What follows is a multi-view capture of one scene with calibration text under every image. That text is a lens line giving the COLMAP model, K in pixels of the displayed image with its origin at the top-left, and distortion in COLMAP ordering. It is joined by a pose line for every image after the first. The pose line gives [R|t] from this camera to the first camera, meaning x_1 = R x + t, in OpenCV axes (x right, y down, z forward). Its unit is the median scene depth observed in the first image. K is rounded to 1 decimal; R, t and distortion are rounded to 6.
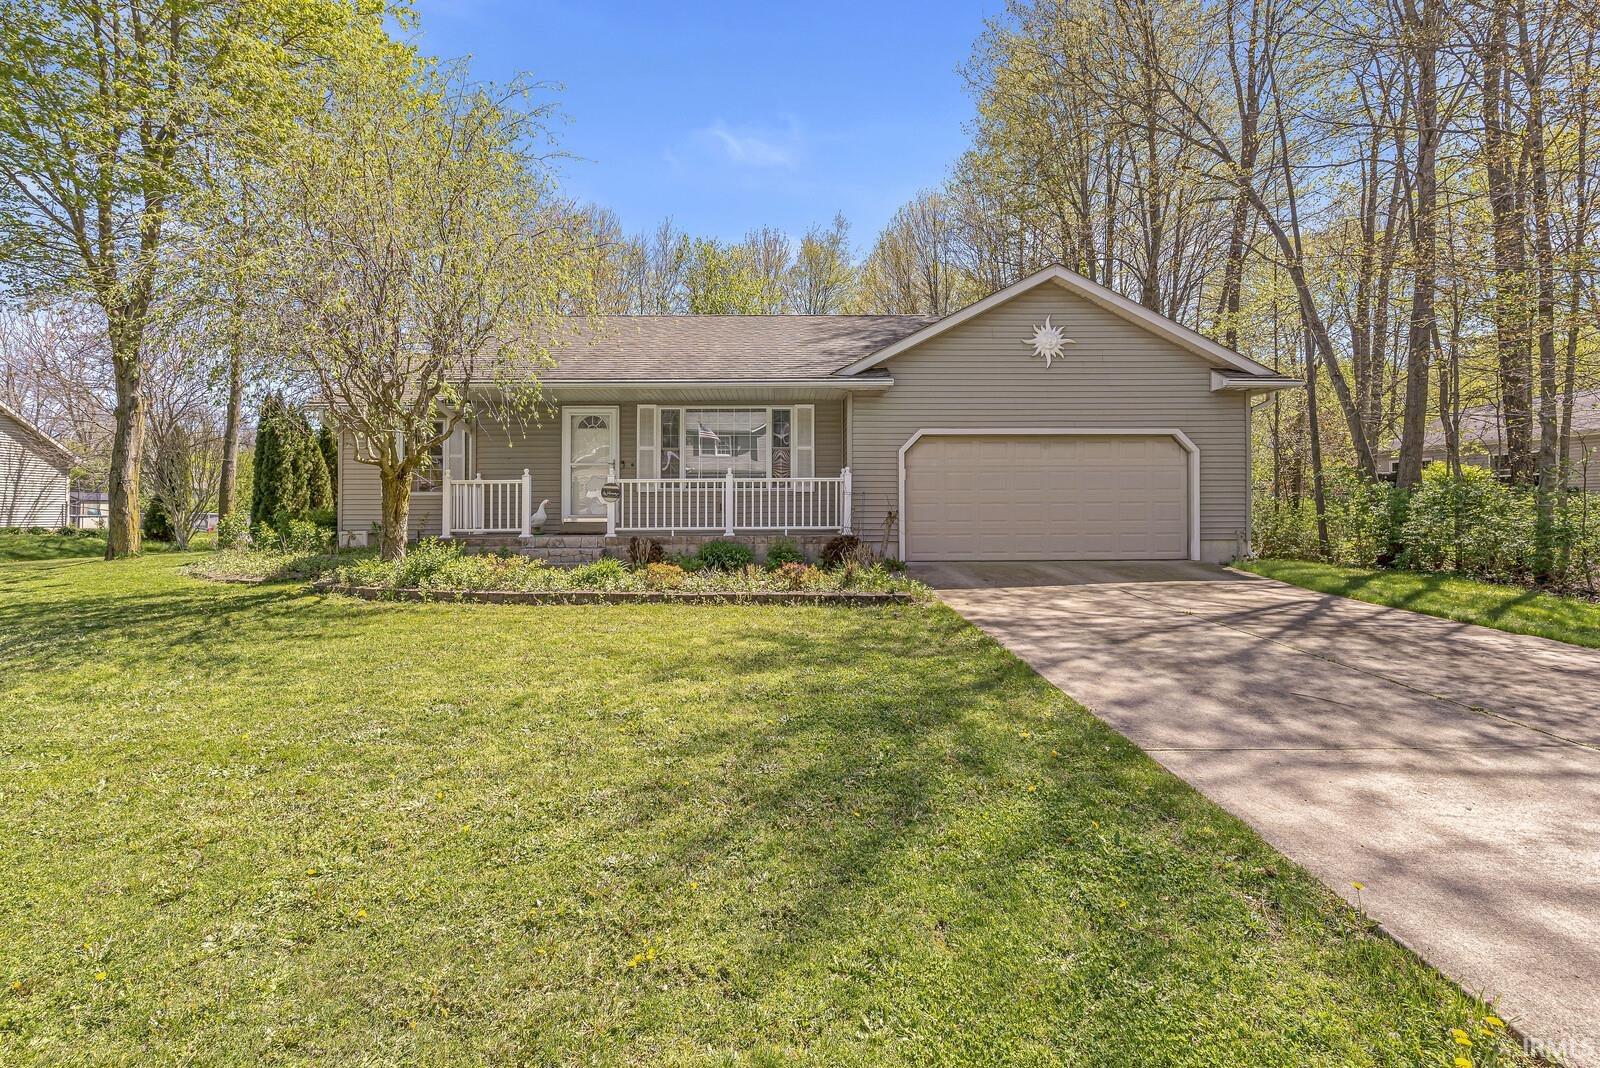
lens RADIAL K [[678.9, 0, 798.1], [0, 678.9, 495.4], [0, 0, 1]] dist [0.000360, 0.000026]
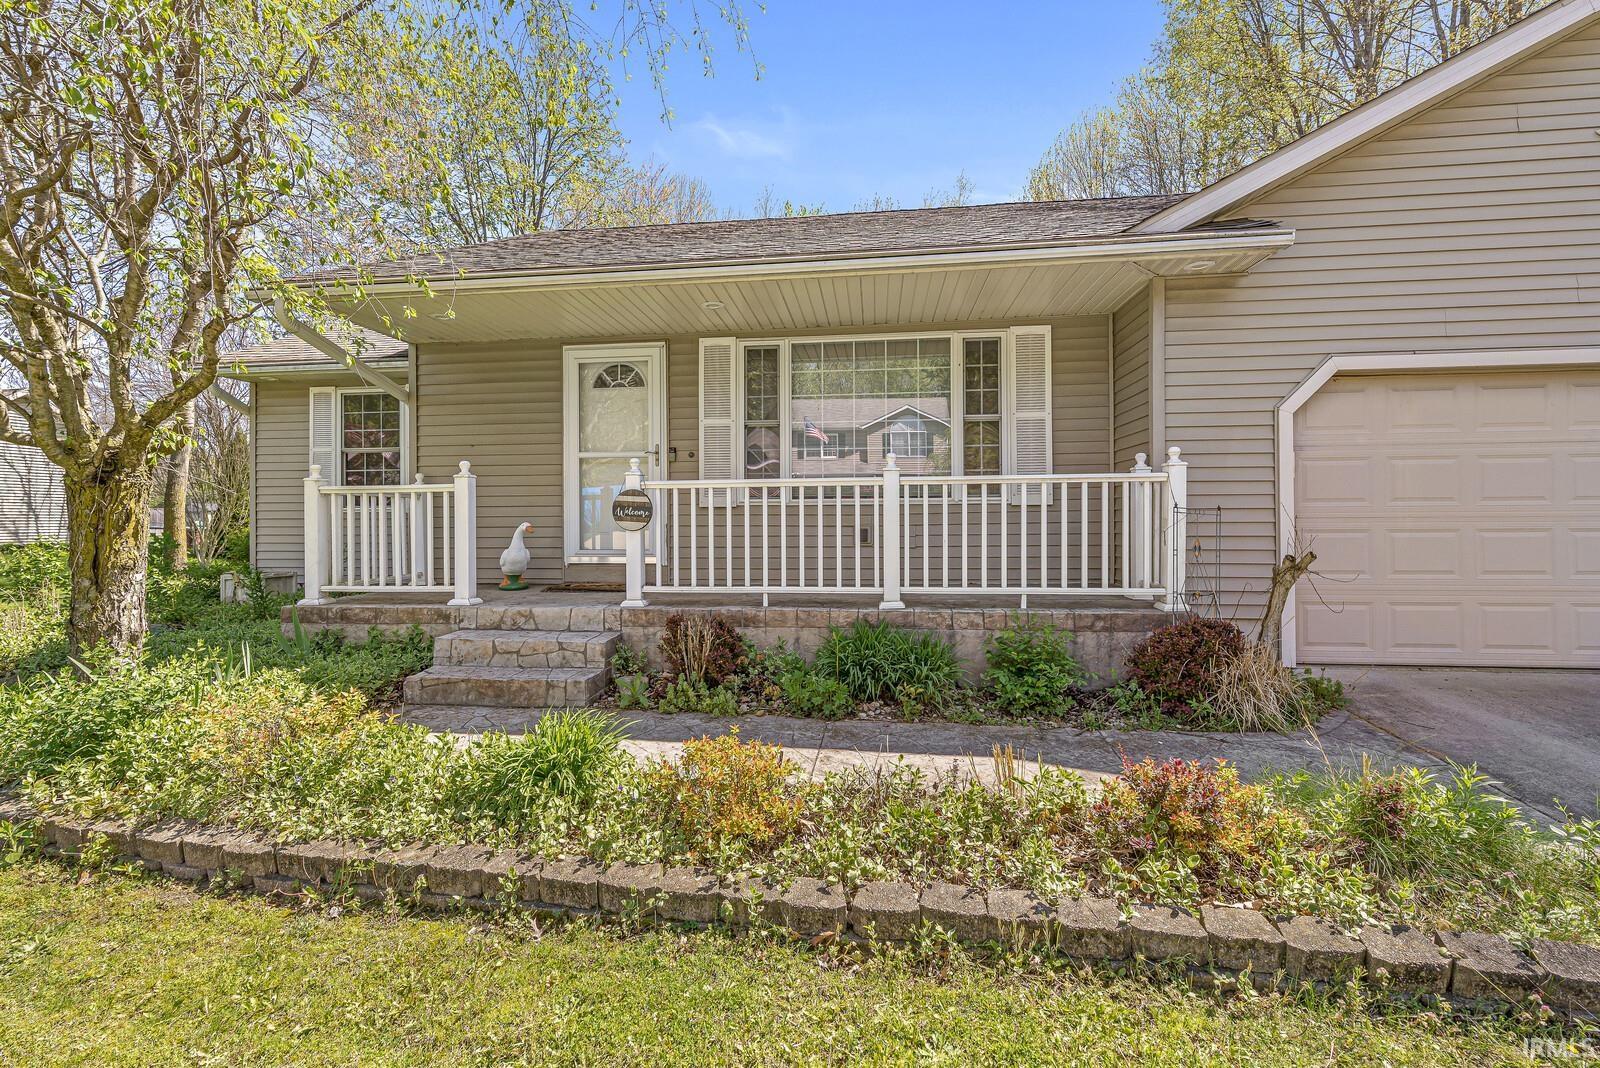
lens RADIAL K [[678.9, 0, 798.1], [0, 678.9, 495.4], [0, 0, 1]] dist [0.000360, 0.000026]
pose [[0.988863, -0.006044, -0.148708, -0.090588], [0.005069, 0.999963, -0.006937, -0.009839], [0.148744, 0.006106, 0.988857, 0.527599]]
